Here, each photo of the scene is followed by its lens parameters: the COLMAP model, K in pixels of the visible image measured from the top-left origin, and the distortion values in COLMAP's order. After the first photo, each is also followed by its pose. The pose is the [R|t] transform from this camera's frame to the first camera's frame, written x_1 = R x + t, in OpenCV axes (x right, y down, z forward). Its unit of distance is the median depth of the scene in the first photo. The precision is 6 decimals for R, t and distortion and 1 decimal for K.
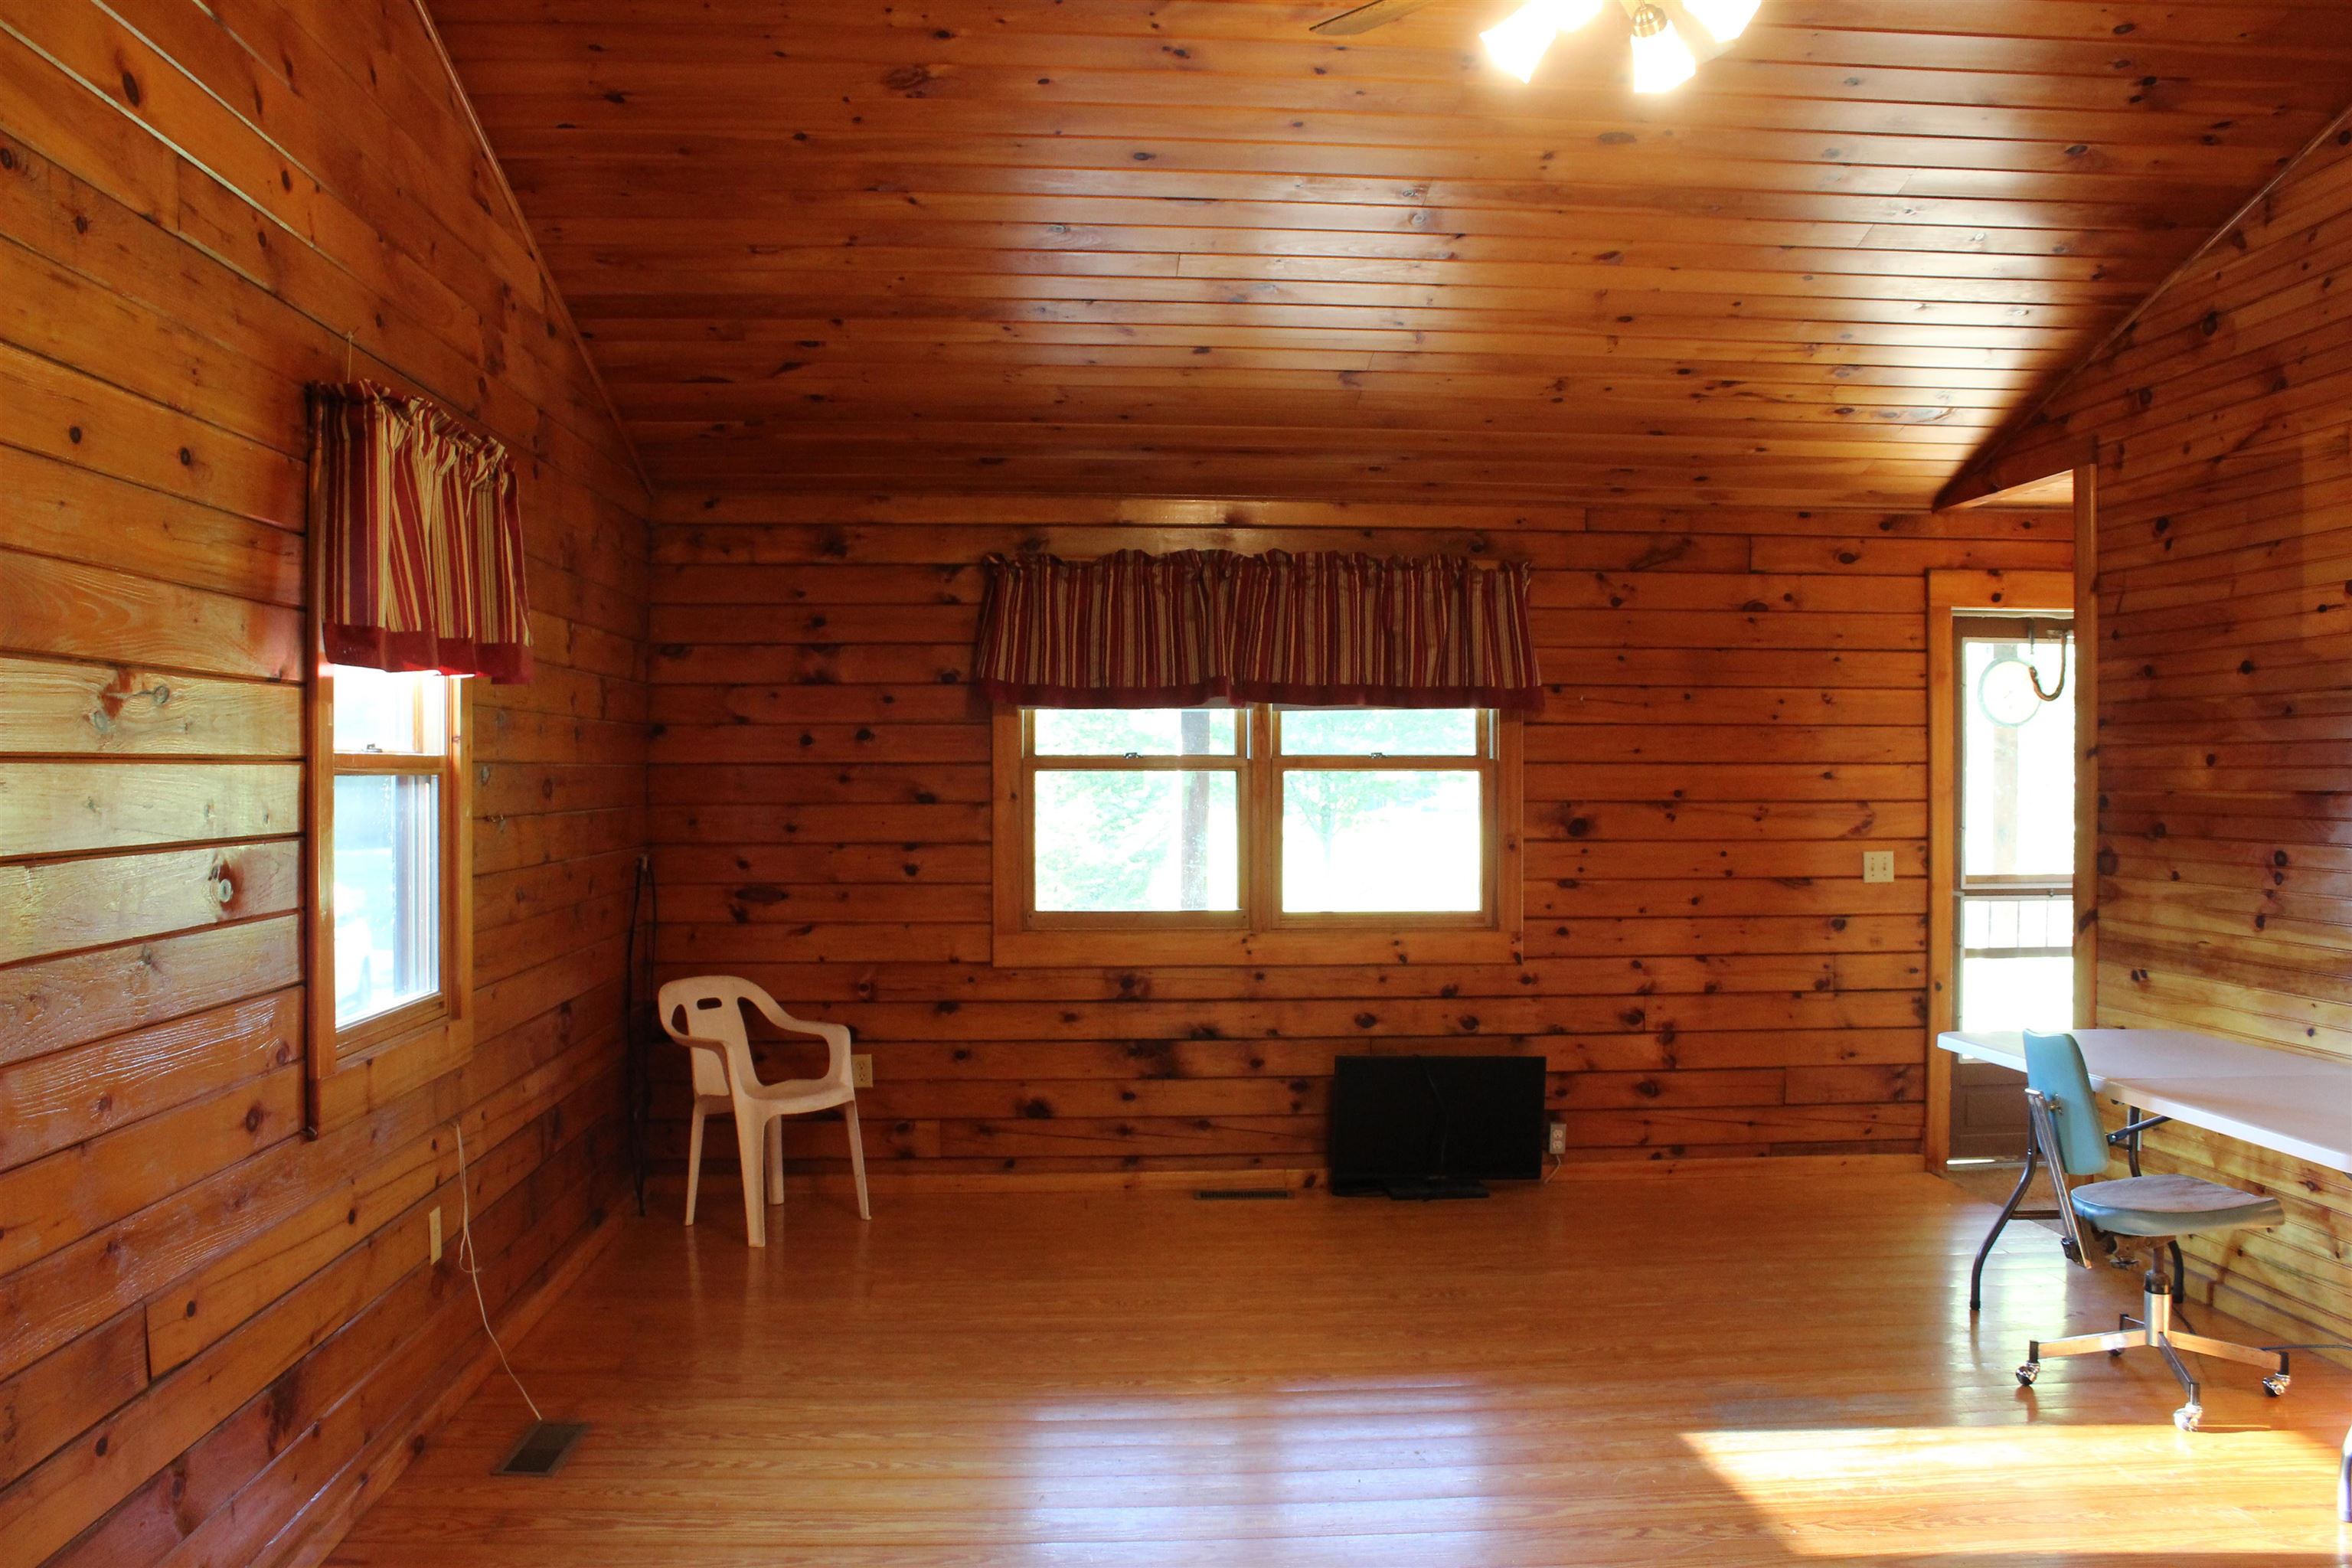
lens RADIAL K [[1978.6, 0, 1156.9], [0, 1978.6, 791.0], [0, 0, 1]] dist [-0.169984, 0.148785]
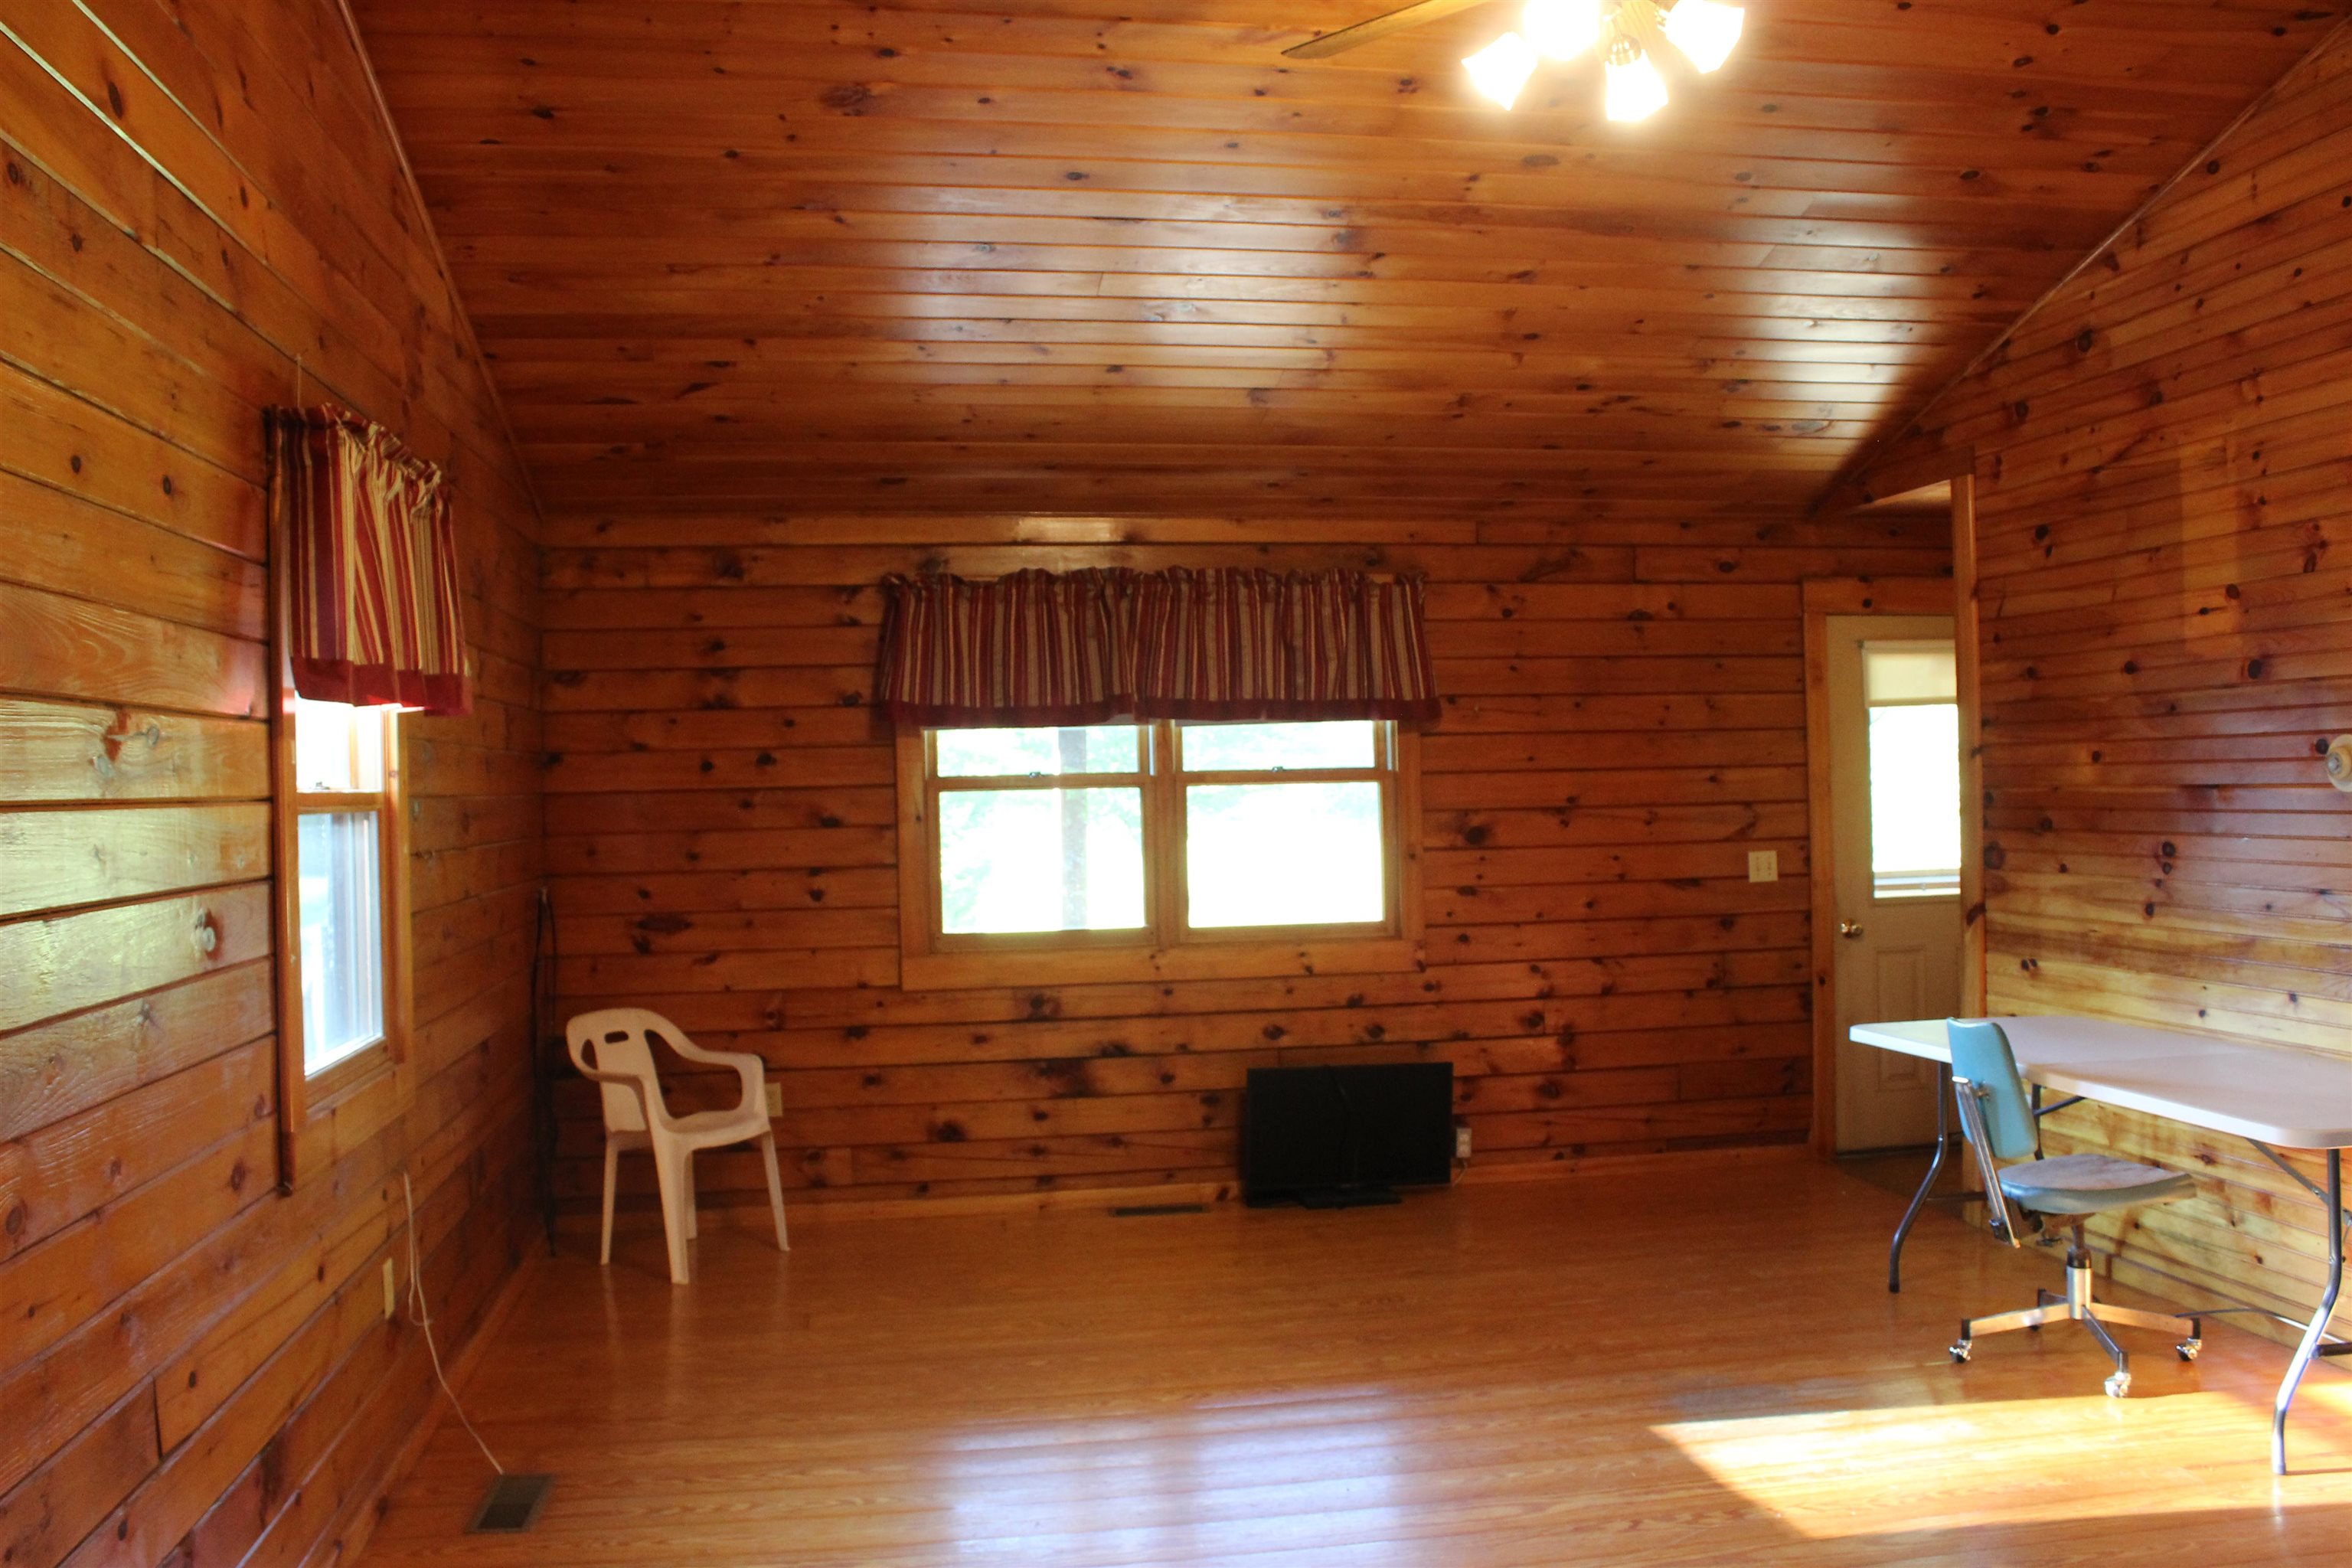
lens RADIAL K [[1978.6, 0, 1153.8], [0, 1978.6, 792.6], [0, 0, 1]] dist [-0.169984, 0.148785]
pose [[0.994948, -0.022564, 0.097828, -0.060157], [0.023168, 0.999719, -0.005048, -0.002896], [-0.097686, 0.007289, 0.995191, 0.002267]]
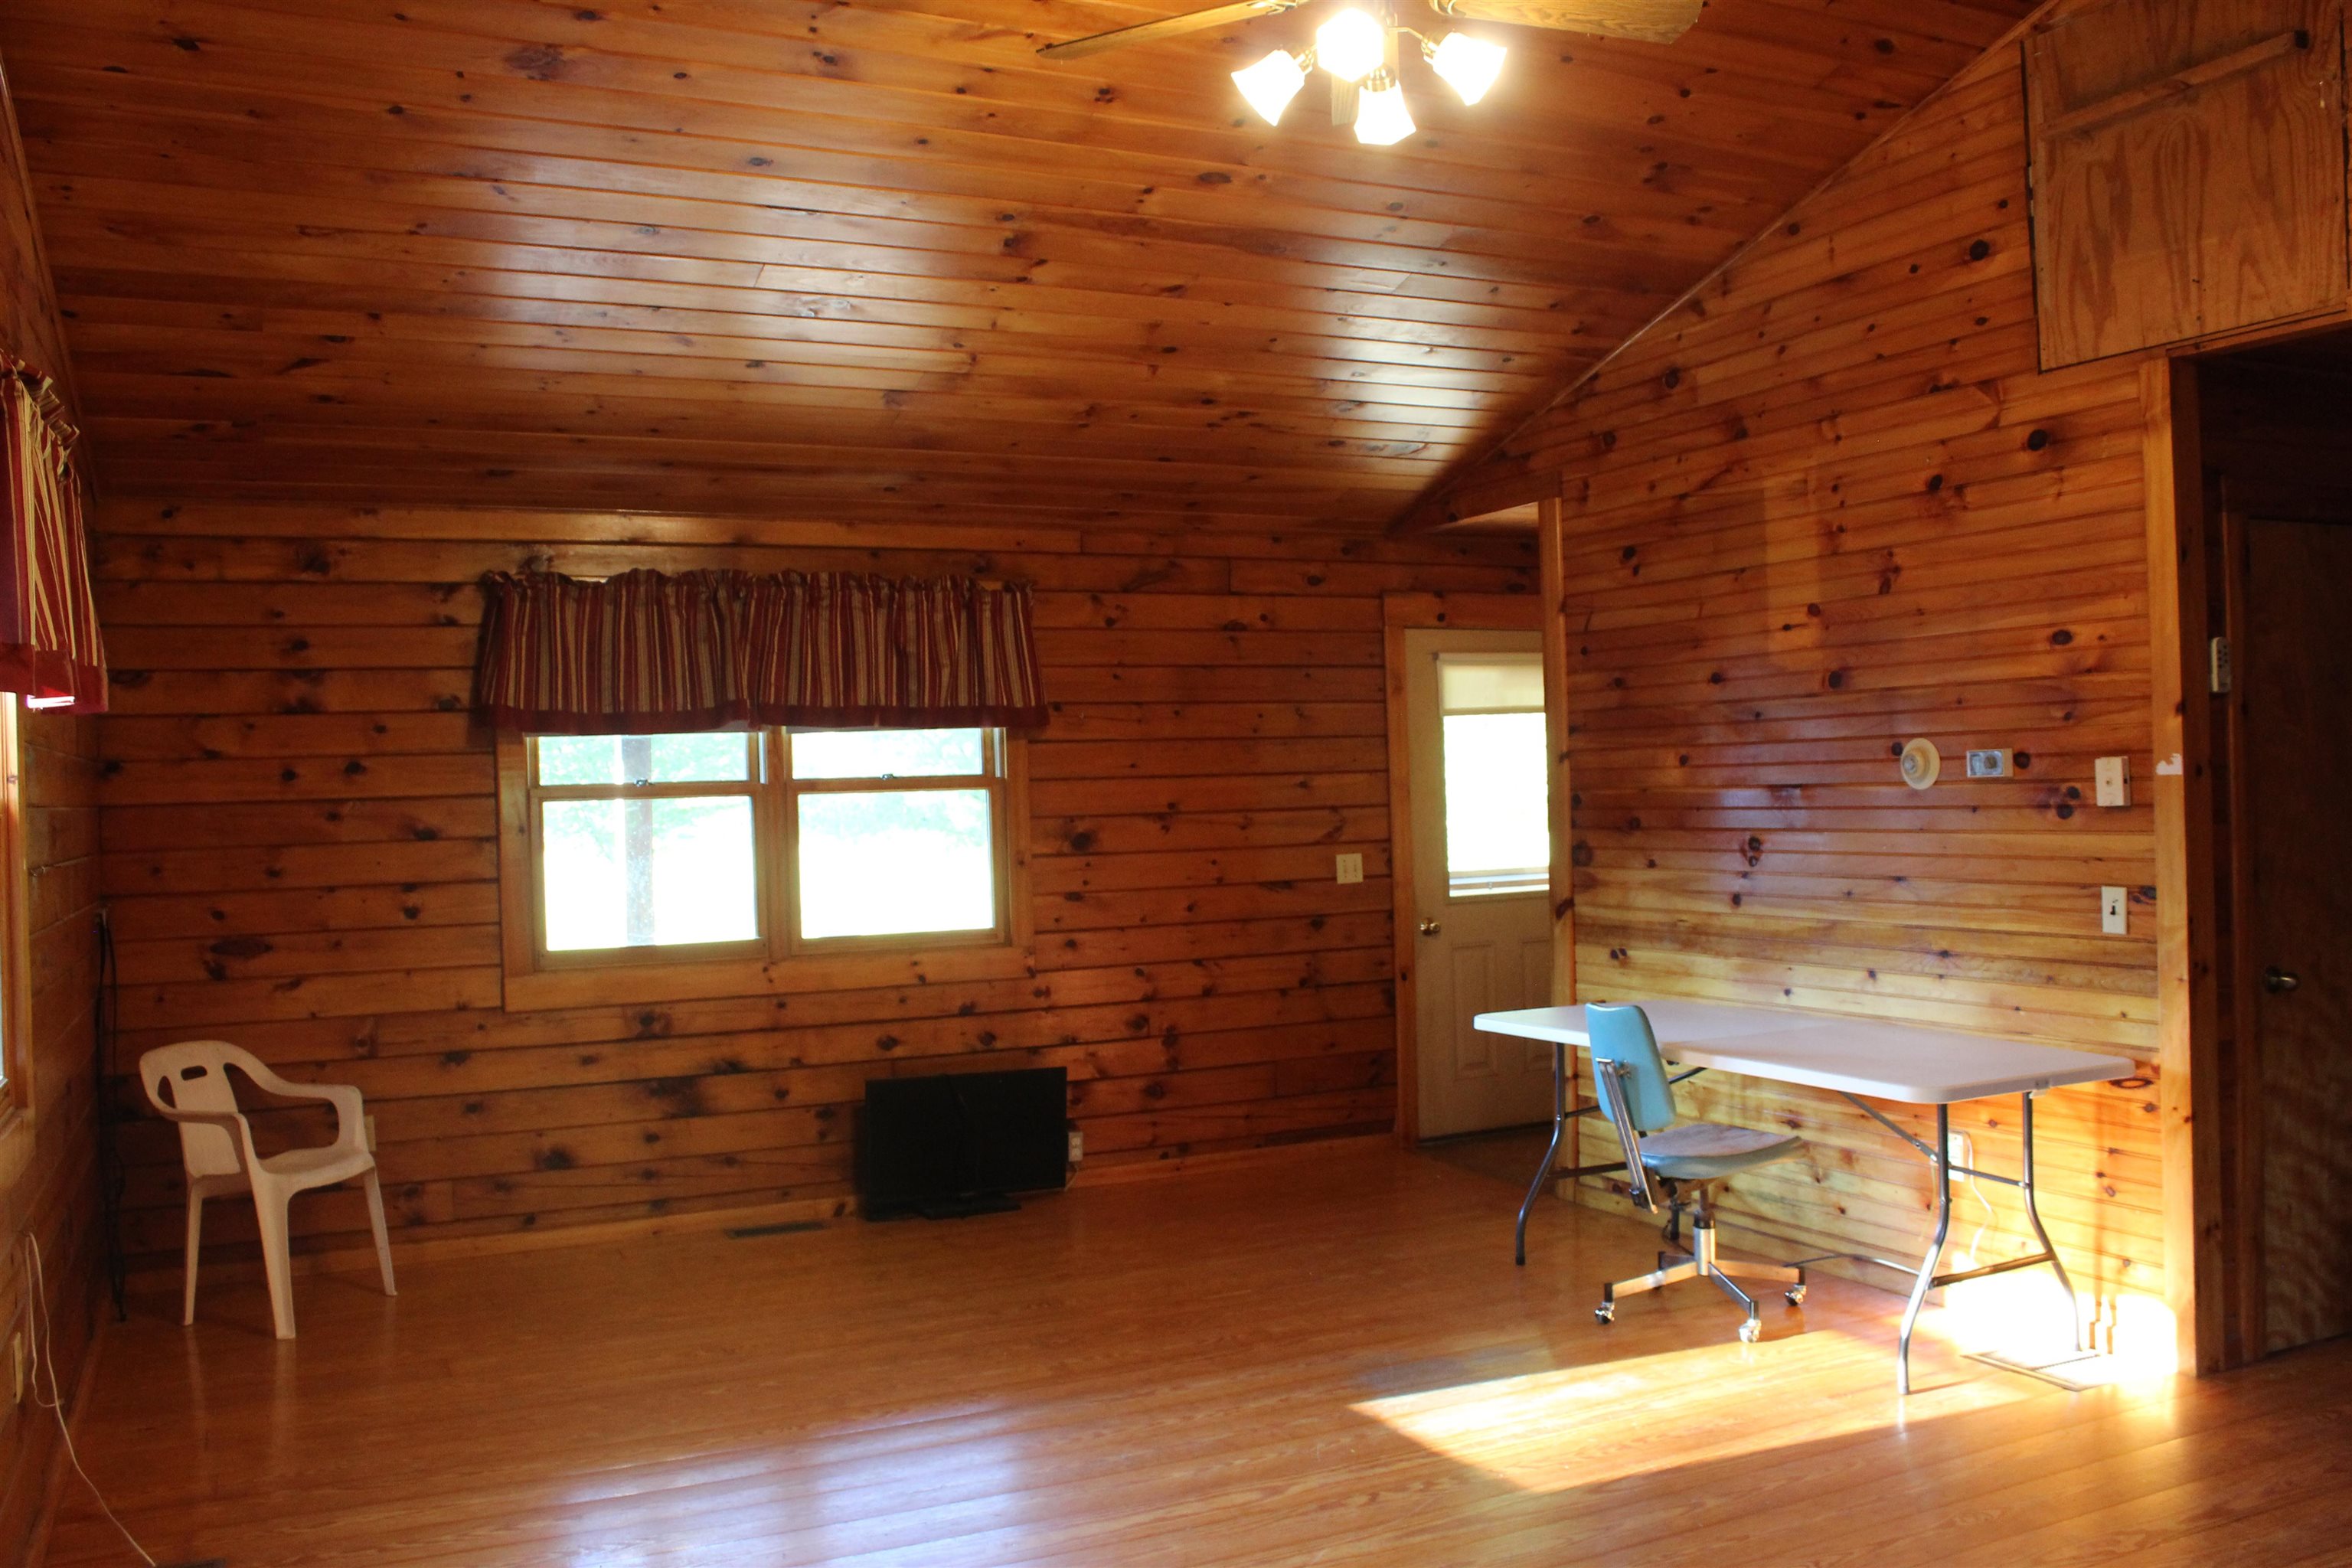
lens RADIAL K [[1978.6, 0, 1171.5], [0, 1978.6, 792.7], [0, 0, 1]] dist [-0.169984, 0.148785]
pose [[0.925858, -0.027241, 0.376889, -0.156400], [0.031442, 0.999493, -0.004999, -0.000574], [-0.376562, 0.016479, 0.926245, 0.029413]]
